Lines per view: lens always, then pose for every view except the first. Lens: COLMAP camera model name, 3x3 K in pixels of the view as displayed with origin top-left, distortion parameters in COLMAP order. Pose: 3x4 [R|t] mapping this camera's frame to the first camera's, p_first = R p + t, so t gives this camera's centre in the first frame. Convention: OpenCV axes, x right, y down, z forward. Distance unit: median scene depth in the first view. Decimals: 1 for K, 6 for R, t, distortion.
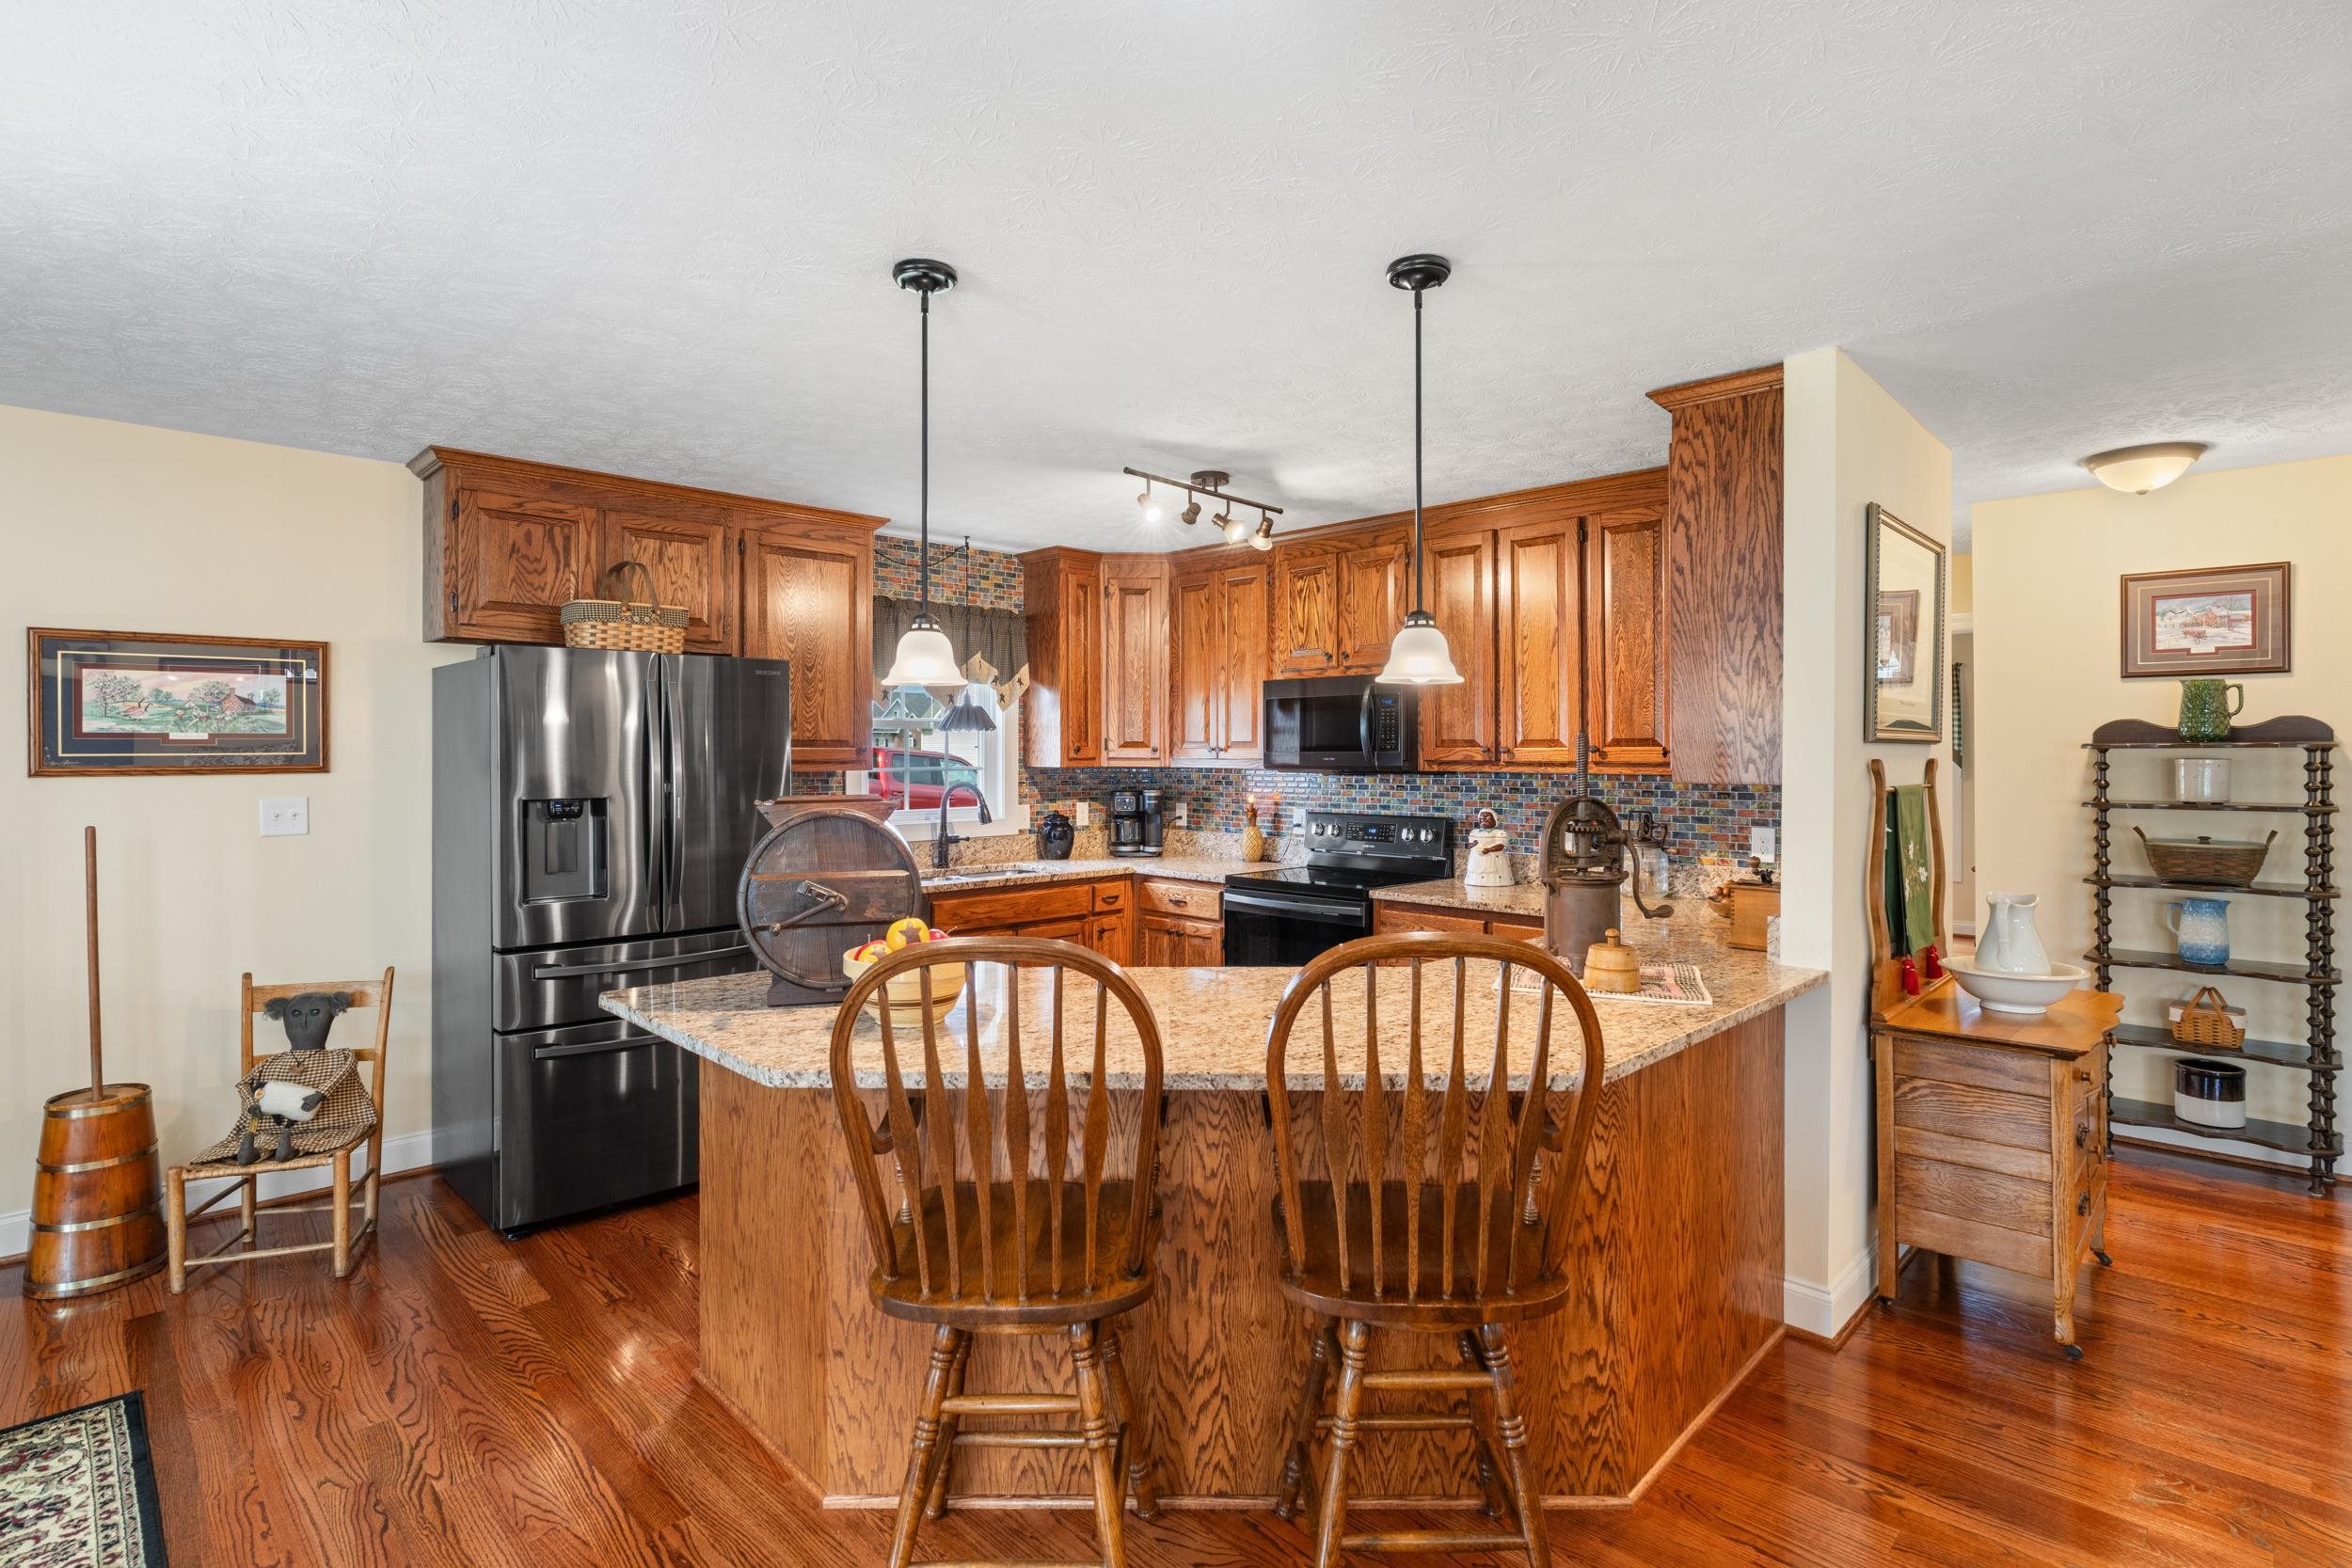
lens RADIAL K [[1133.5, 0, 1178.0], [0, 1133.5, 755.4], [0, 0, 1]] dist [-0.001968, 0.000150]
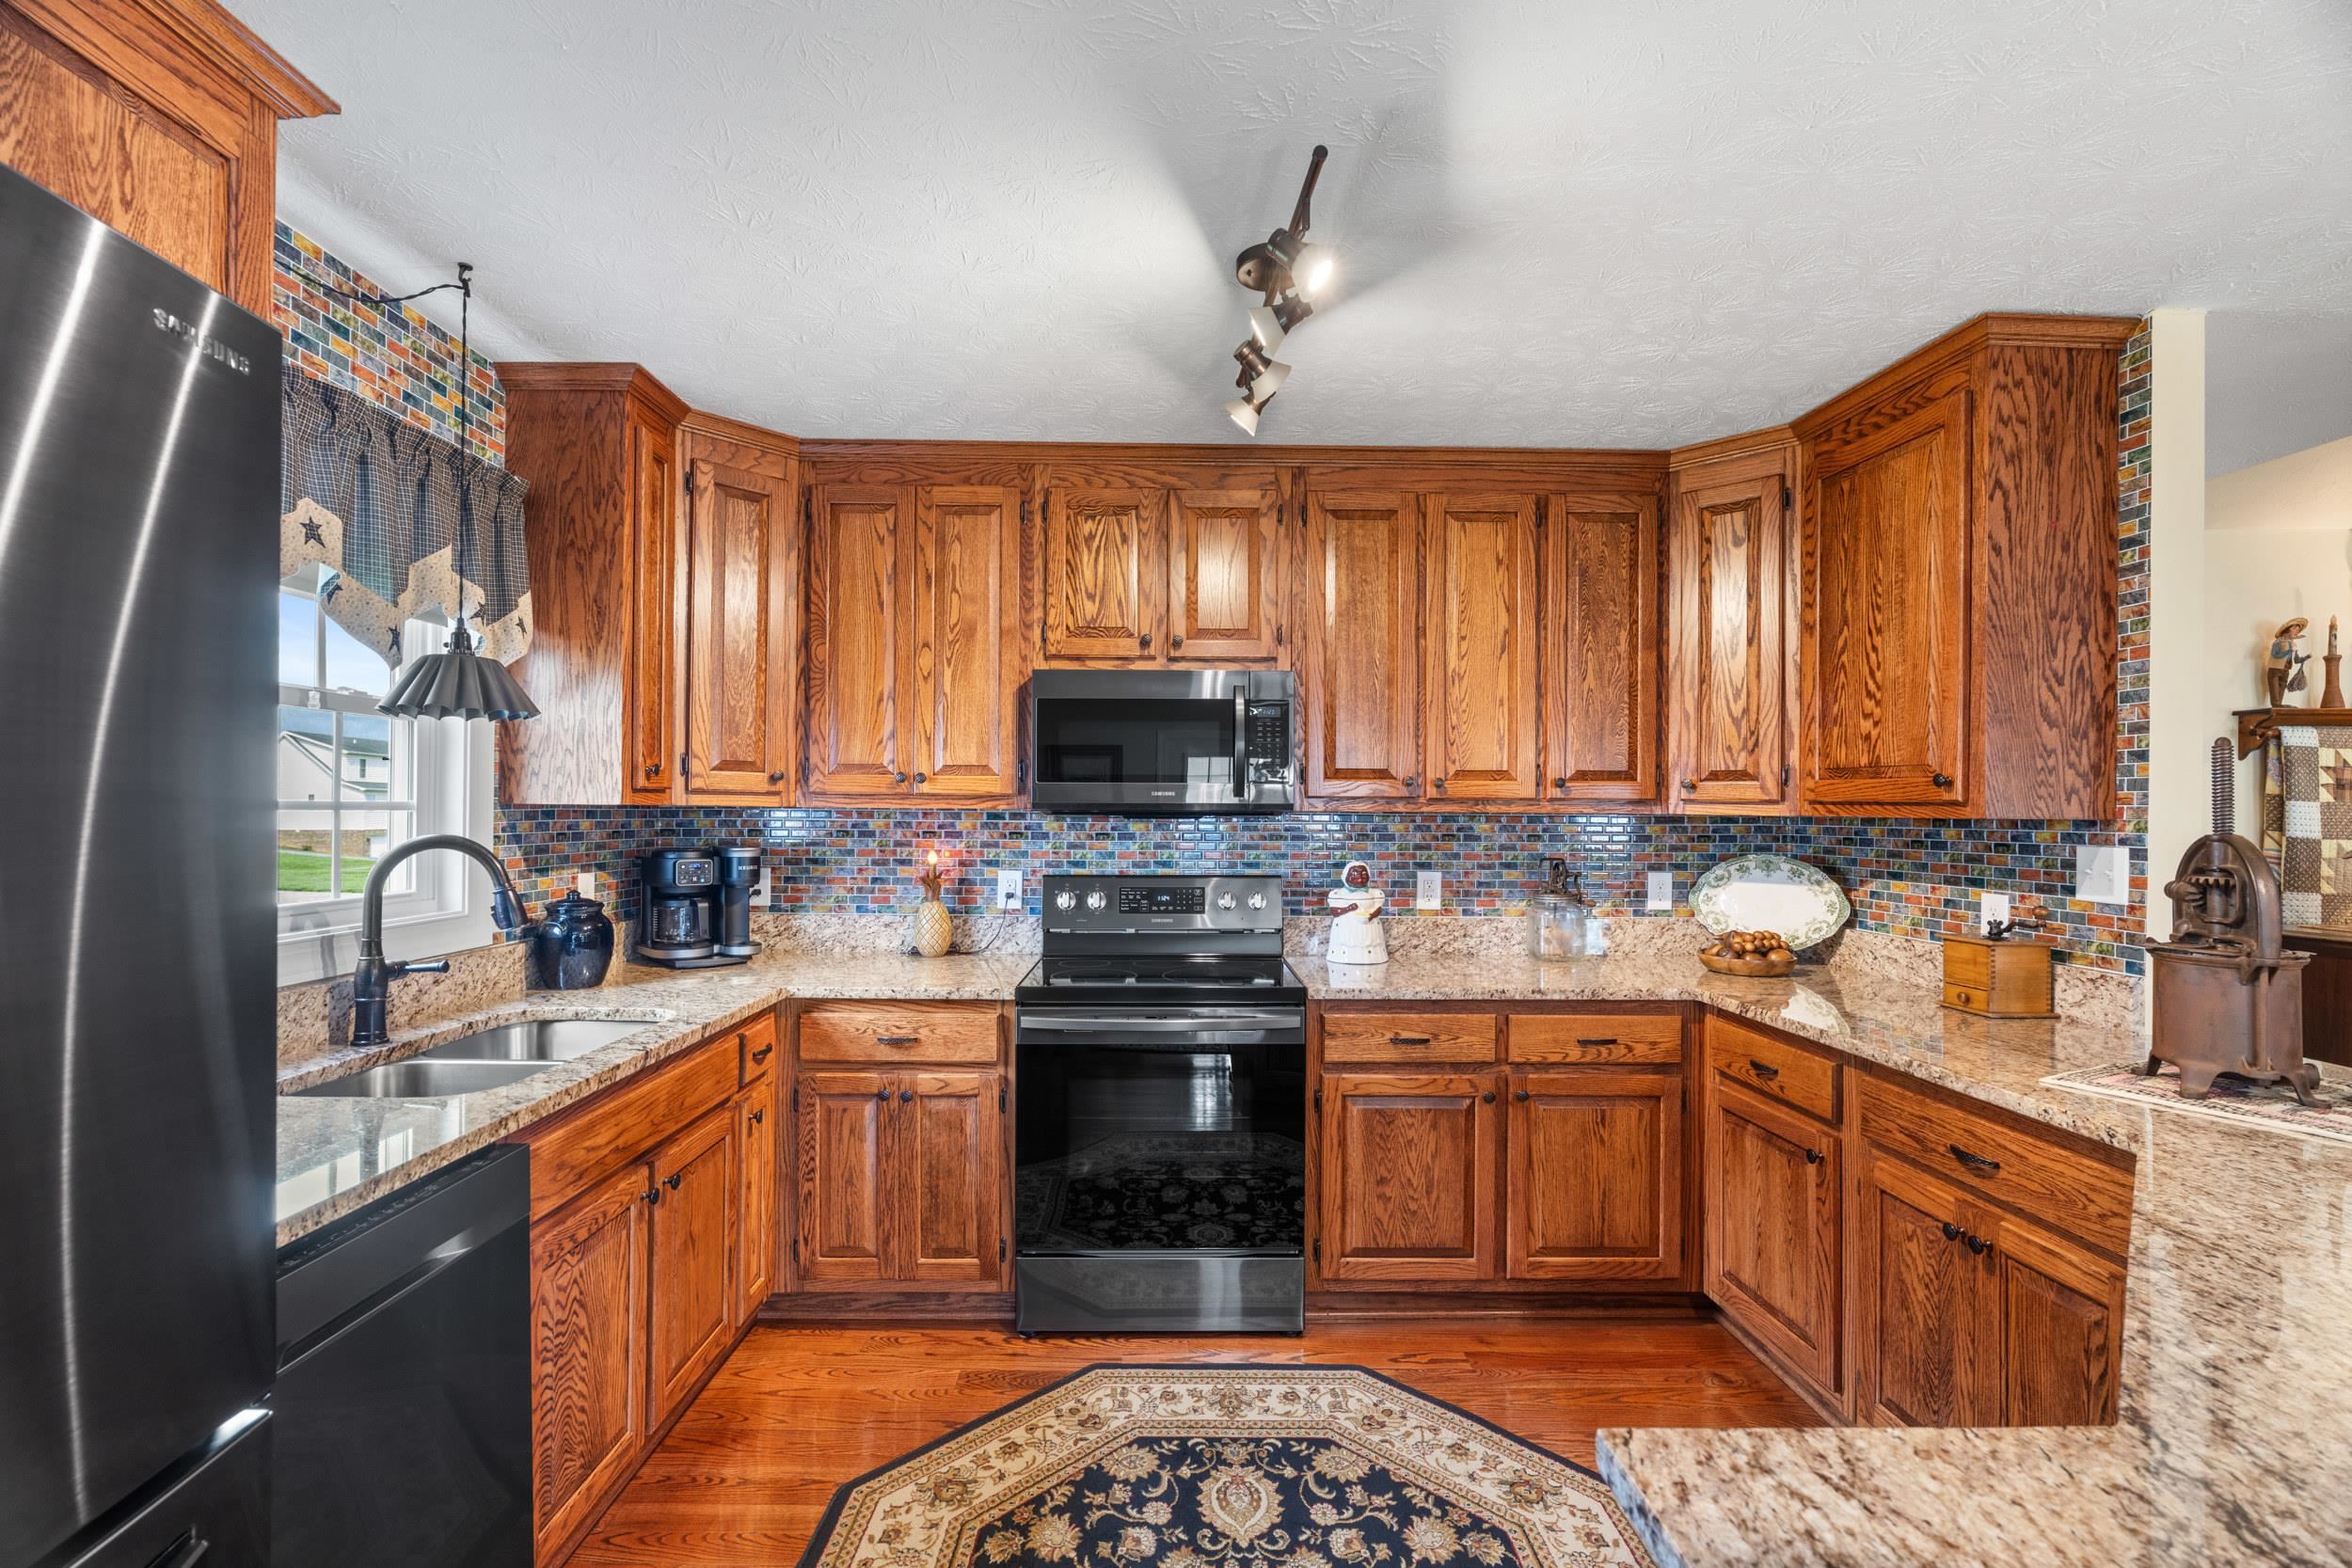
lens RADIAL K [[1030.8, 0, 1170.6], [0, 1030.8, 805.2], [0, 0, 1]] dist [-0.009014, 0.002242]
pose [[0.697190, 0.009707, 0.716821, -0.398123], [-0.004846, 0.999949, -0.008827, 0.020493], [-0.716870, 0.002680, 0.697202, 0.774146]]
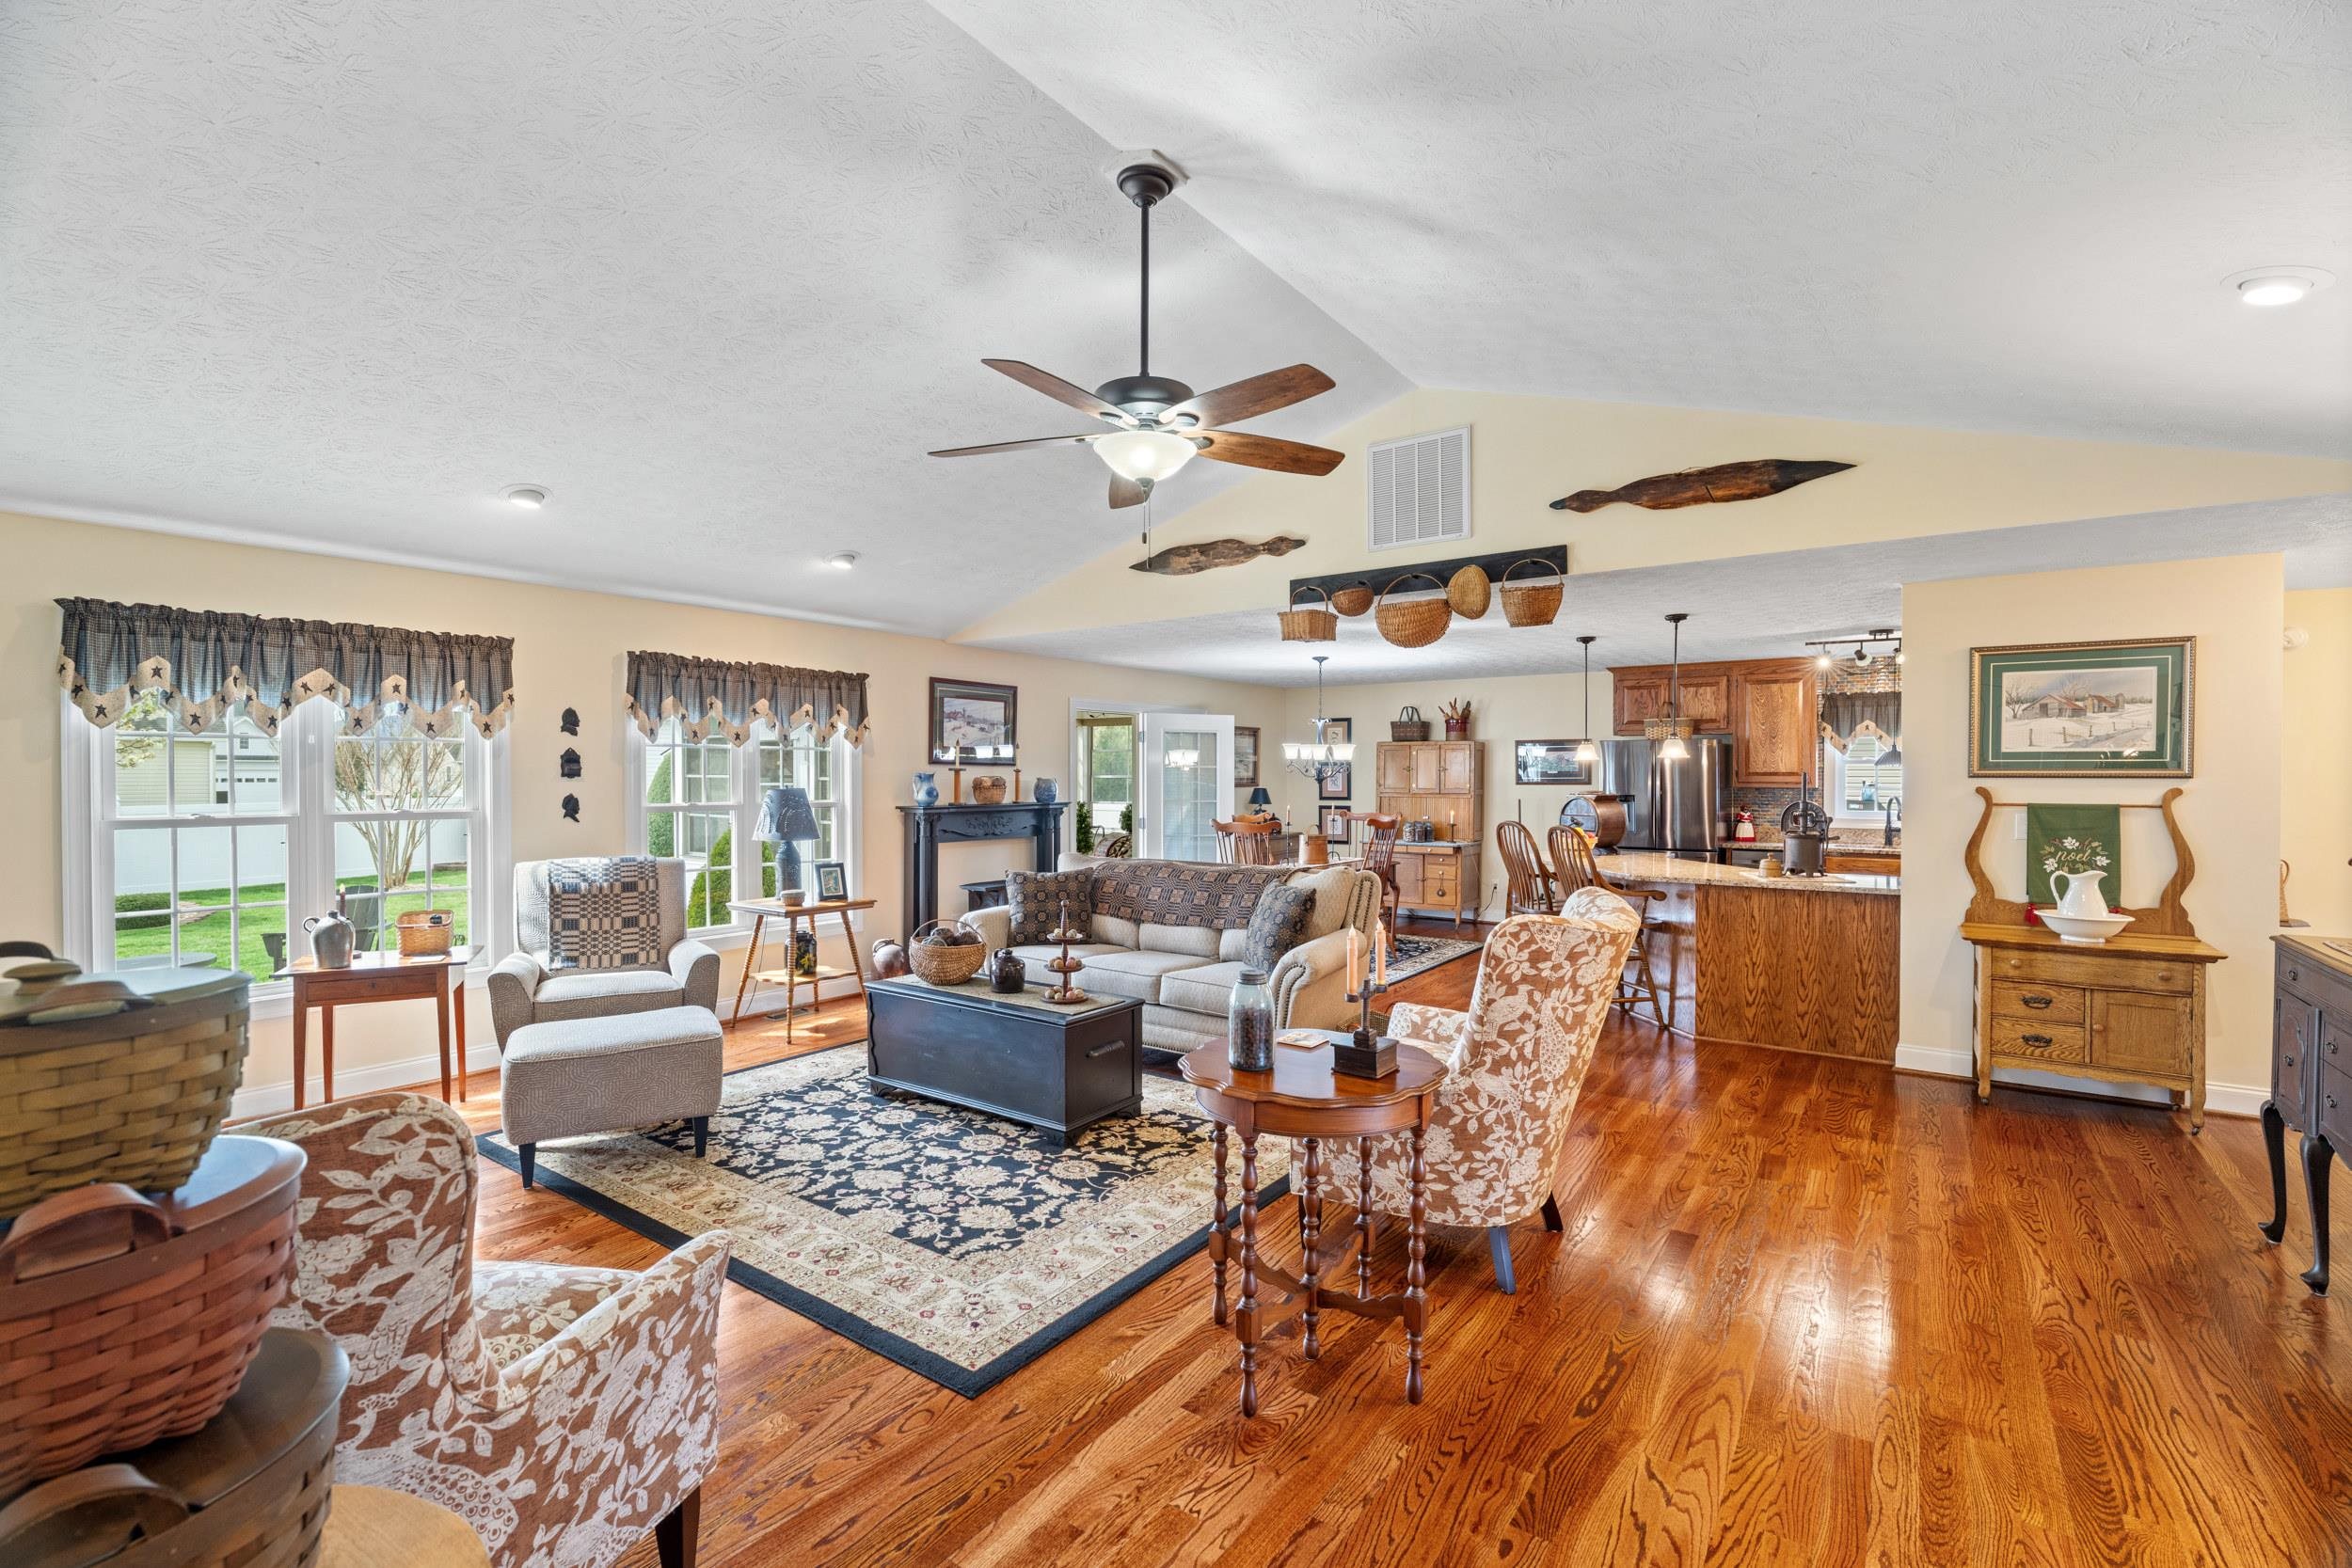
lens RADIAL K [[1030.8, 0, 1179.9], [0, 1030.8, 786.1], [0, 0, 1]] dist [-0.009014, 0.002242]
pose [[0.162700, 0.013717, -0.986580, 1.684313], [-0.000204, 0.999904, 0.013869, -0.017617], [0.986676, -0.002055, 0.162687, -0.455365]]
